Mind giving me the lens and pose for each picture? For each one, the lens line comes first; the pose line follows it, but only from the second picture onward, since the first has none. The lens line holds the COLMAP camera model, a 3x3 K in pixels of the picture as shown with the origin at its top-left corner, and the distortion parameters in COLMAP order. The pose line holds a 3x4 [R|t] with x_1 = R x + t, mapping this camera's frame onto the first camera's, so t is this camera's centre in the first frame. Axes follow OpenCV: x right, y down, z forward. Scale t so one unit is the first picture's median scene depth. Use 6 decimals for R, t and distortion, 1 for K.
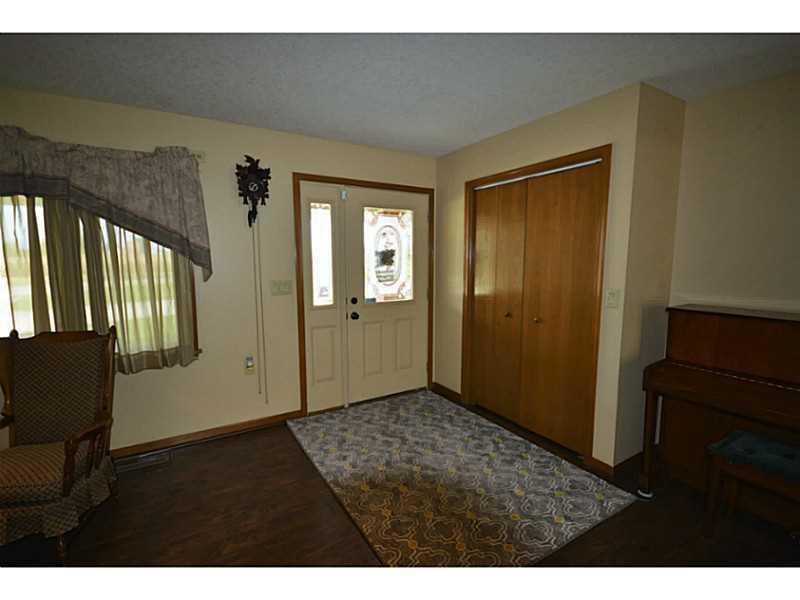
lens RADIAL K [[366.5, 0, 400.0], [0, 366.5, 300.0], [0, 0, 1]] dist [-0.000045, -0.000156]
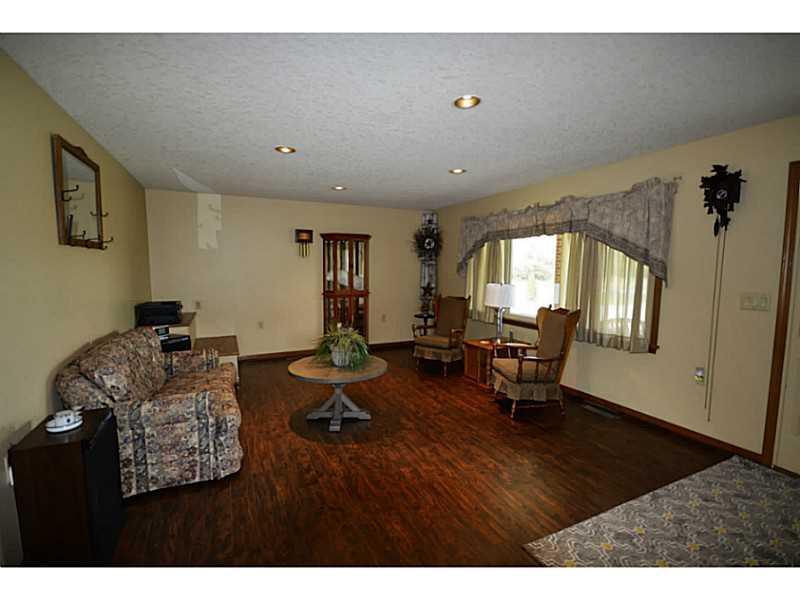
lens RADIAL K [[366.5, 0, 400.0], [0, 366.5, 300.0], [0, 0, 1]] dist [-0.000045, -0.000156]
pose [[-0.094136, 0.090792, -0.991411, 0.678103], [-0.113747, 0.988331, 0.101311, -0.034369], [0.989040, 0.122307, -0.082711, 0.277906]]
